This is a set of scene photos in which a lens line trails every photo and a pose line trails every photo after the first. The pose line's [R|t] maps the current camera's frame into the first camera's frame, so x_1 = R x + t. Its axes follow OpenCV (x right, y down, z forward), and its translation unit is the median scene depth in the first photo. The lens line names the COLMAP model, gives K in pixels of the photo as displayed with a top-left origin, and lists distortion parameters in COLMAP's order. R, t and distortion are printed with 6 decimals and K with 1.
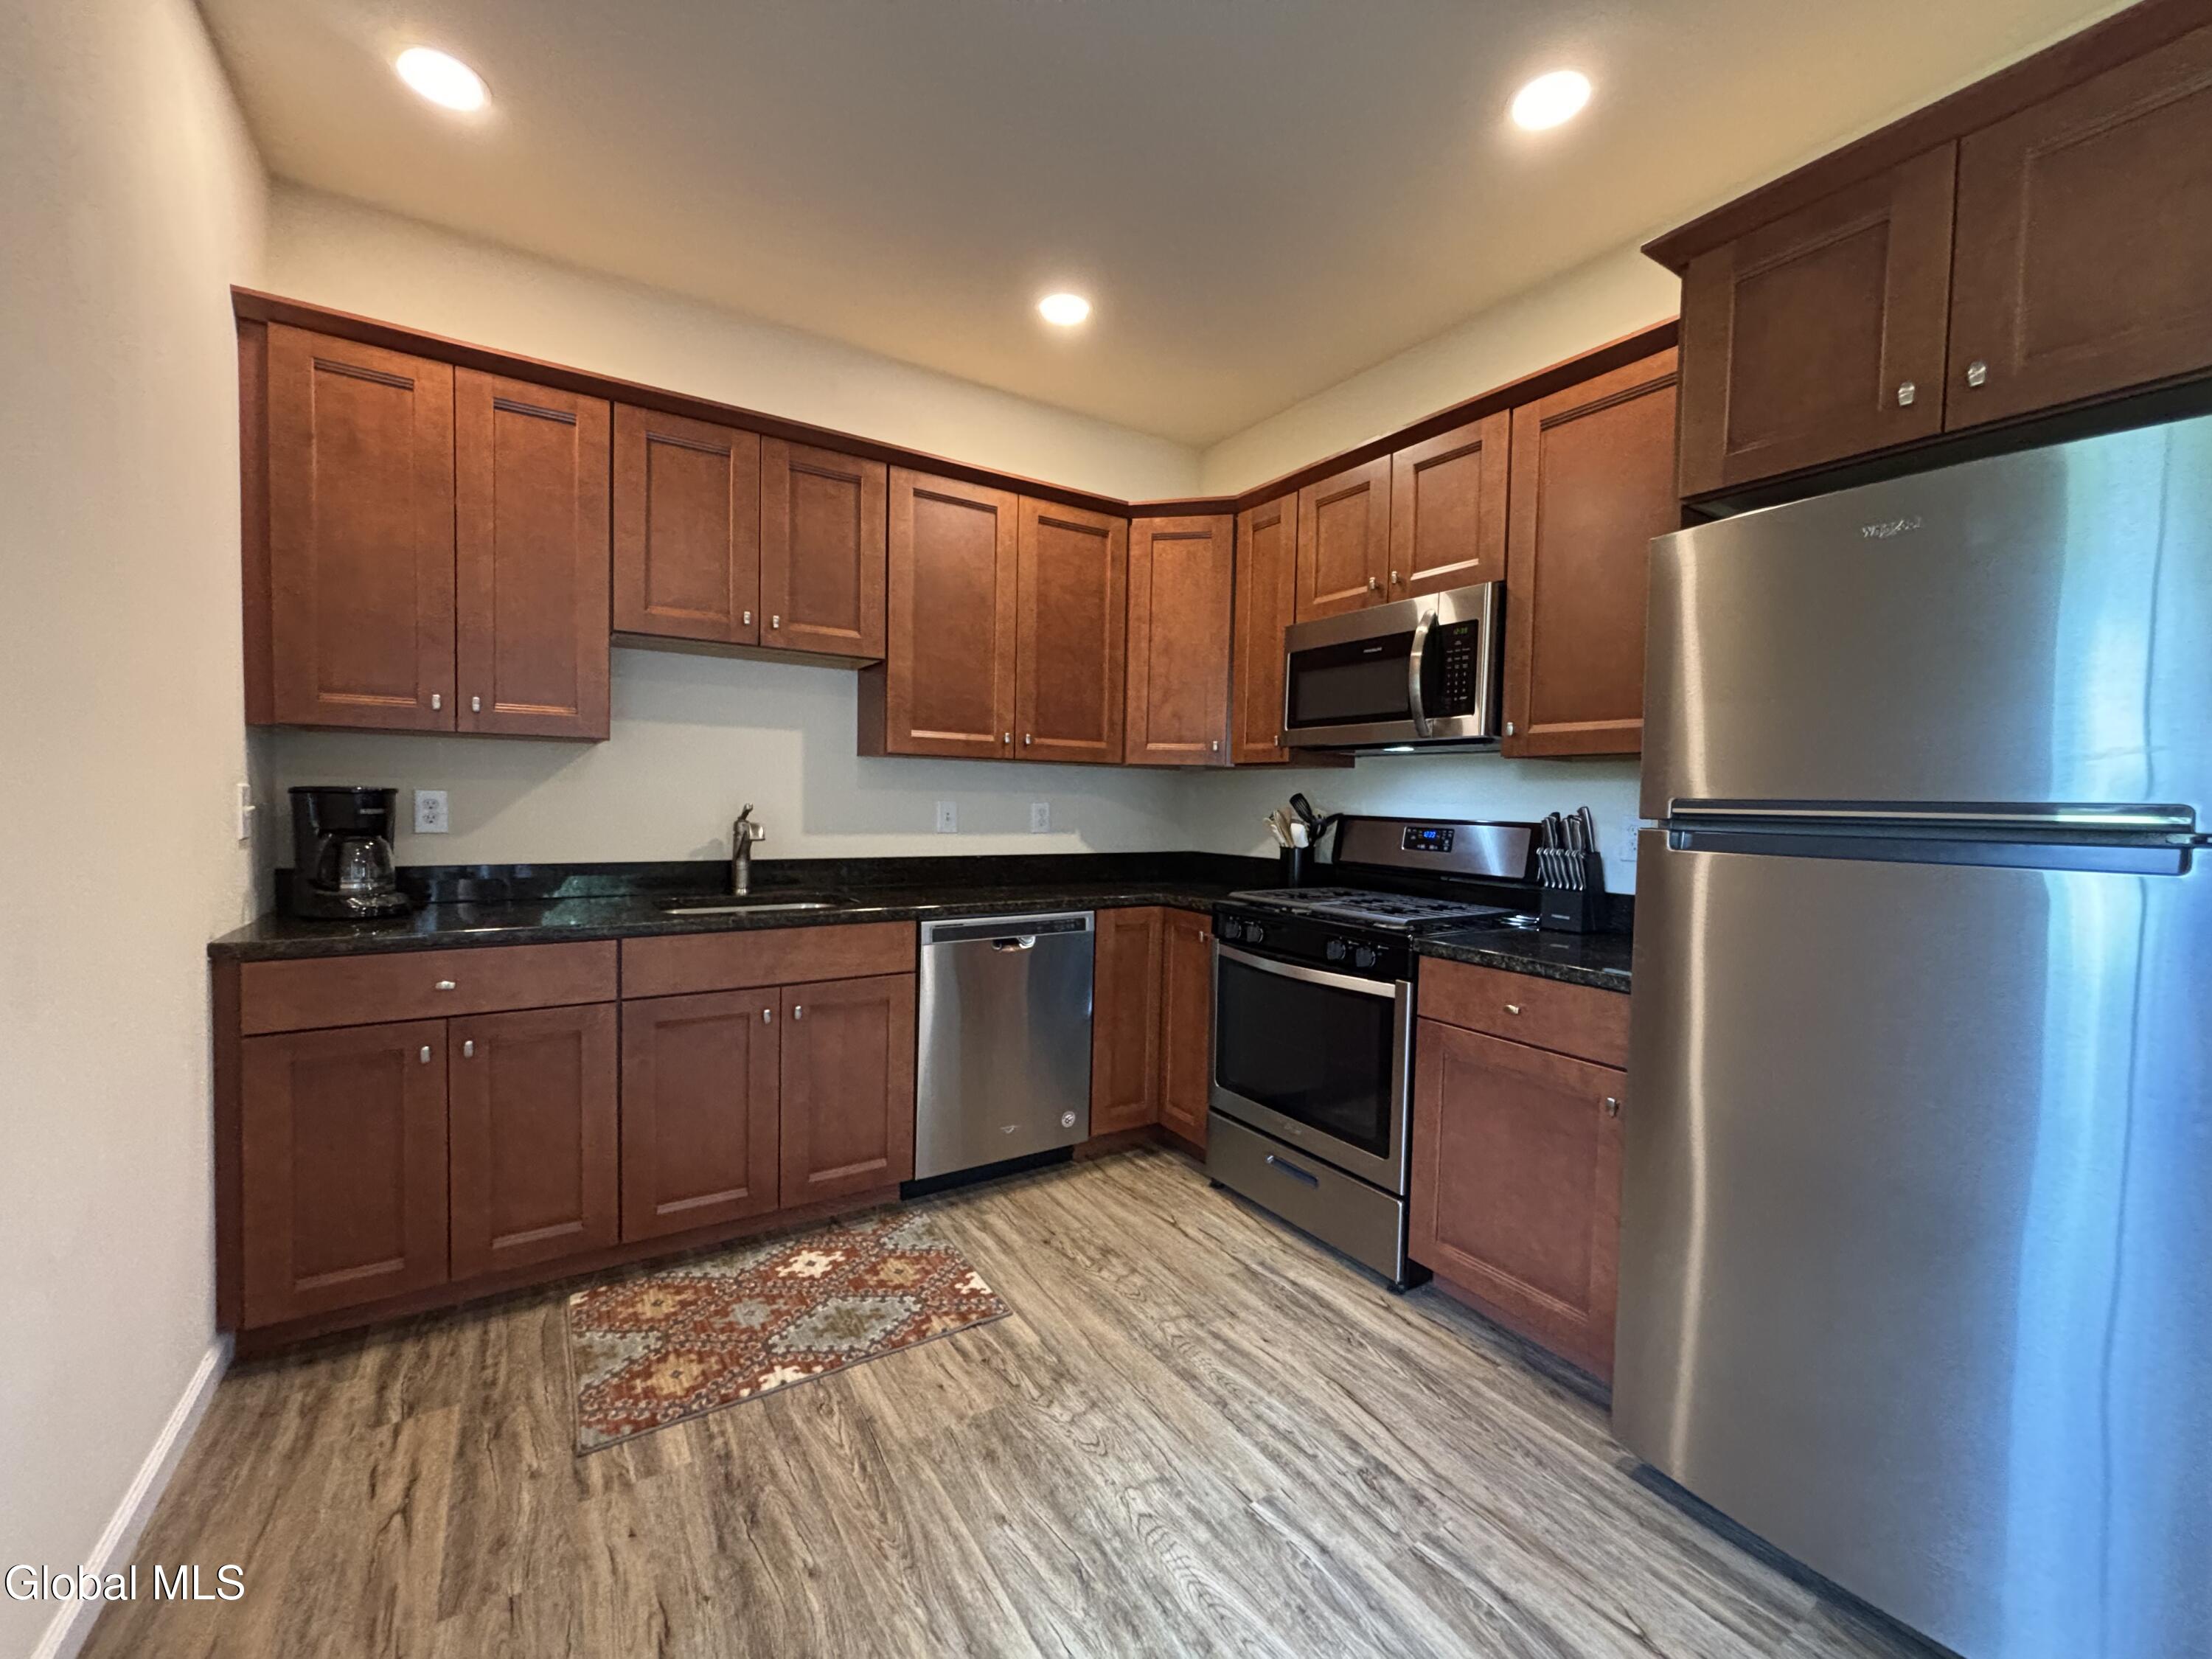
lens RADIAL K [[889.5, 0, 1105.6], [0, 889.5, 835.0], [0, 0, 1]] dist [-0.003713, 0.002307]
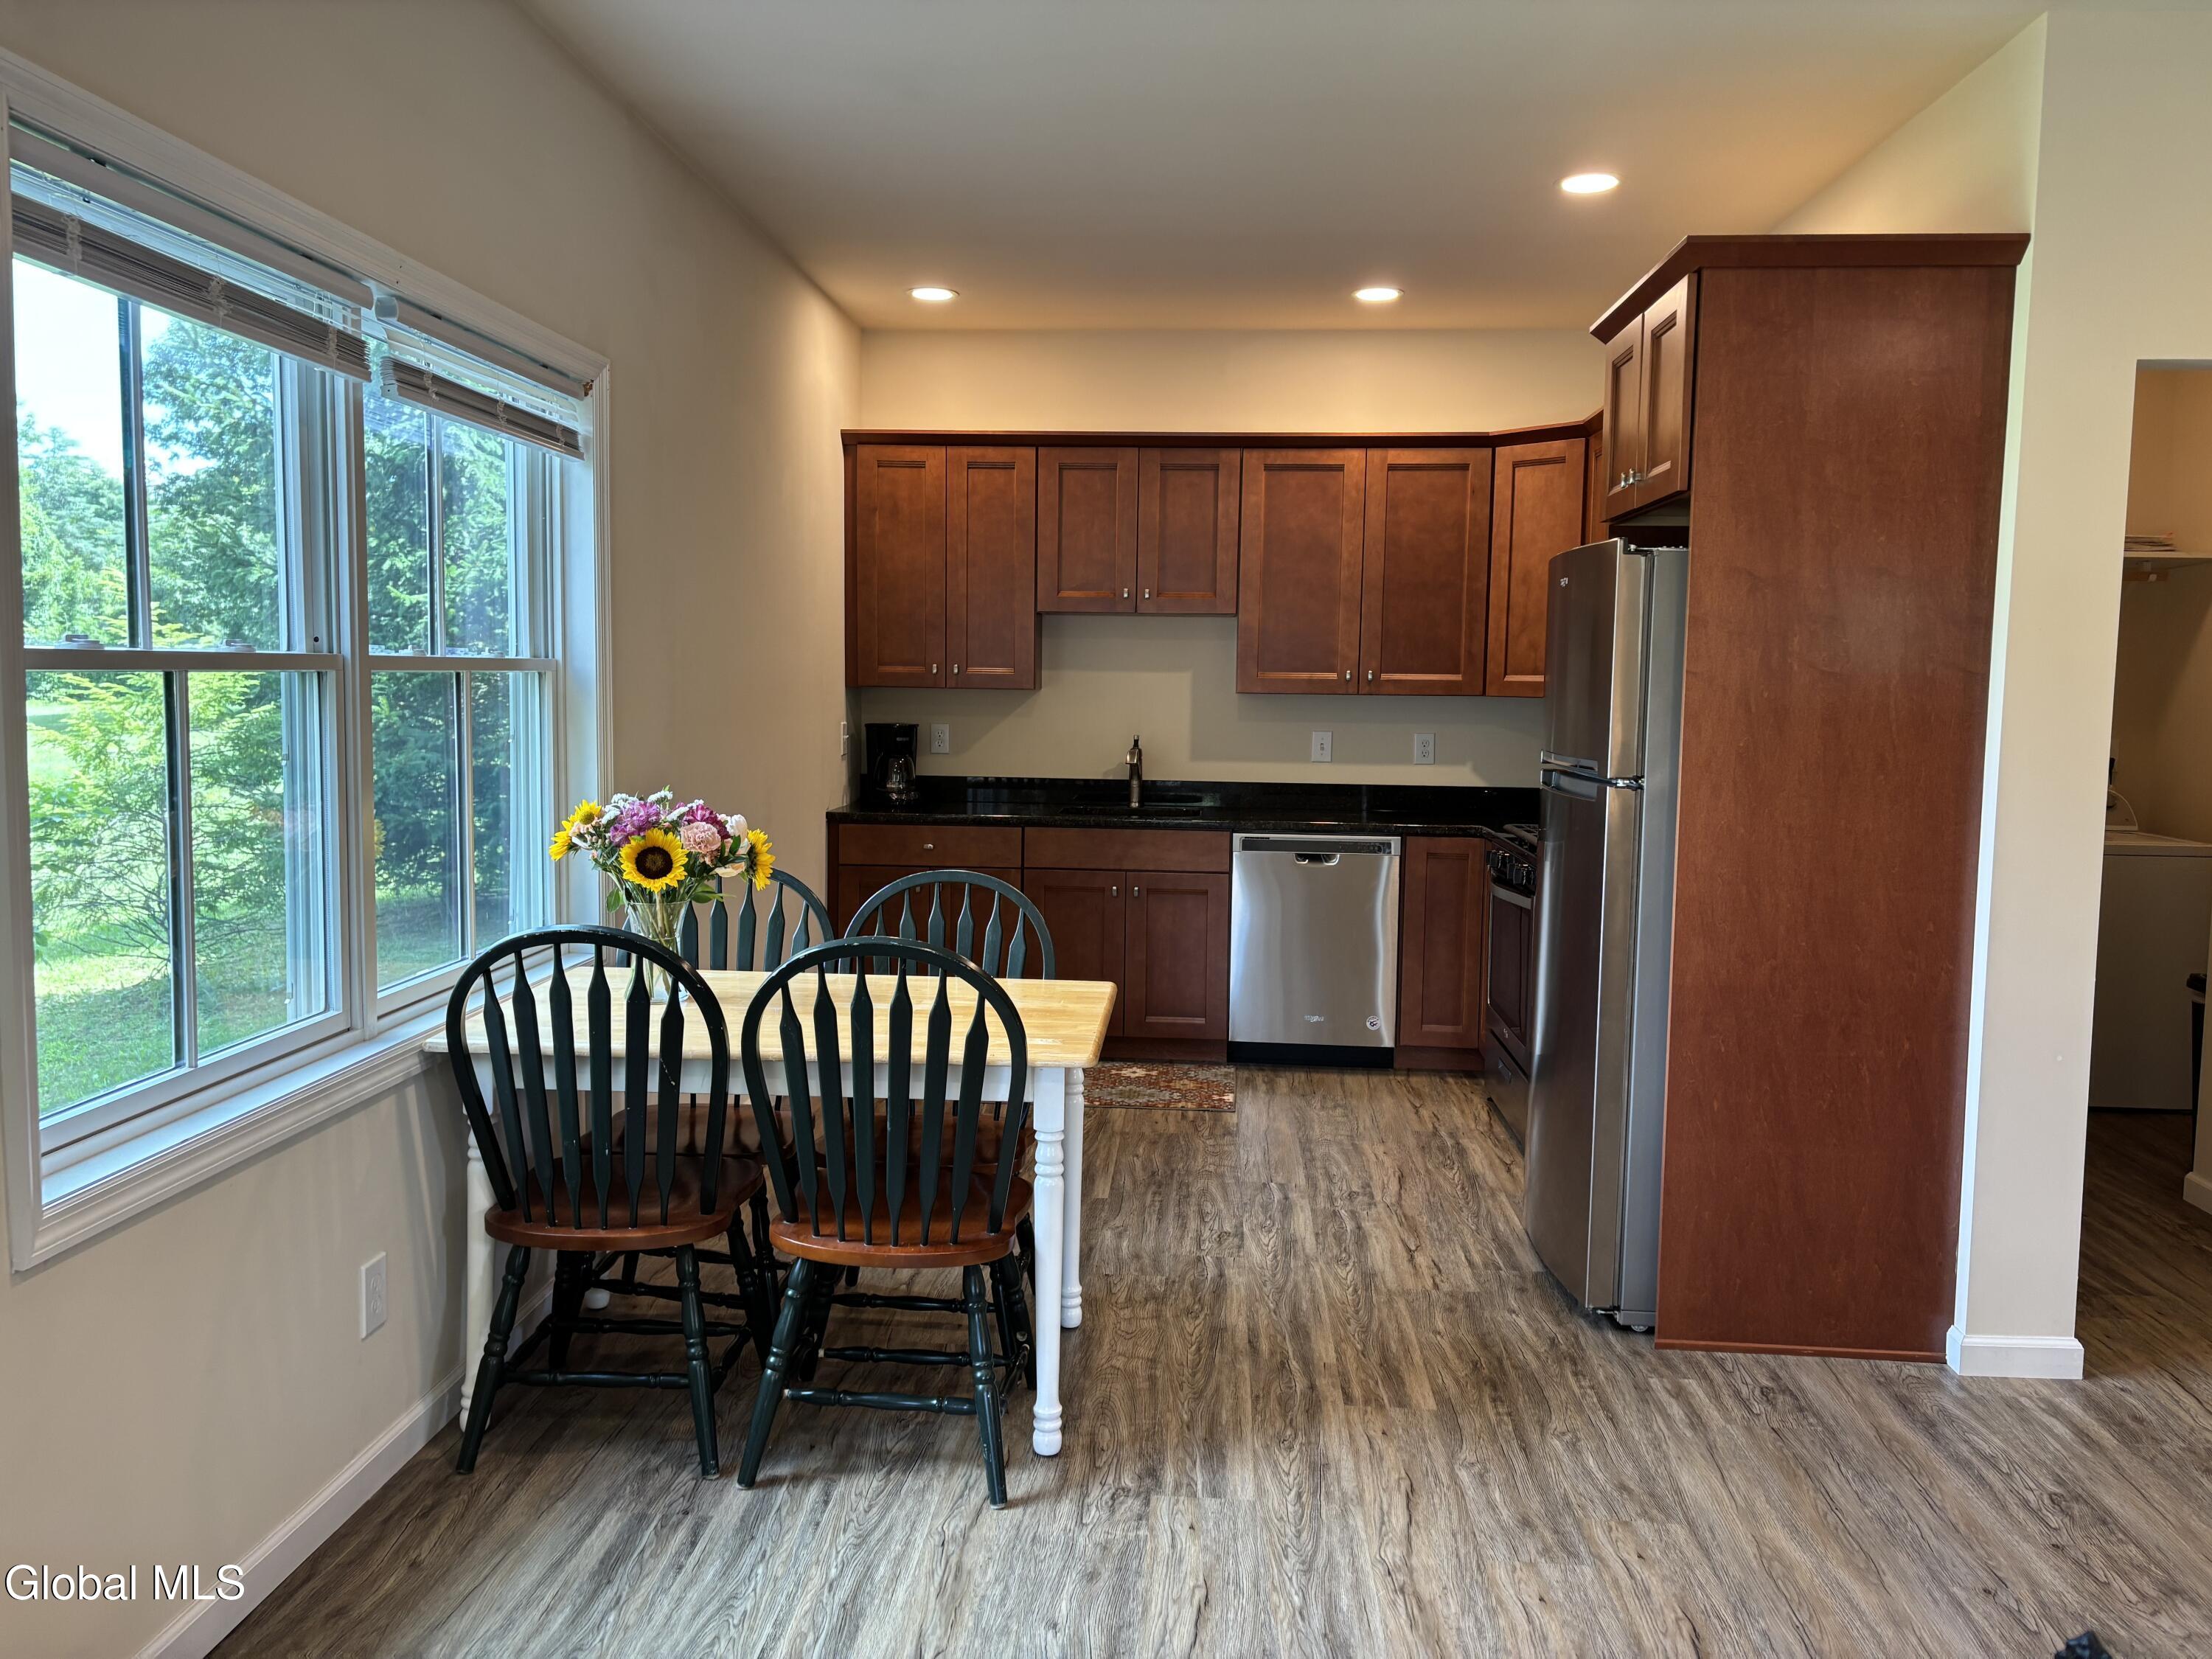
lens RADIAL K [[1668.3, 0, 1108.1], [0, 1668.3, 827.9], [0, 0, 1]] dist [0.045993, -0.012859]
pose [[0.798301, 0.046228, -0.600482, 1.061555], [-0.022032, 0.998624, 0.047589, -0.015919], [0.601855, -0.024761, 0.798221, -0.975346]]
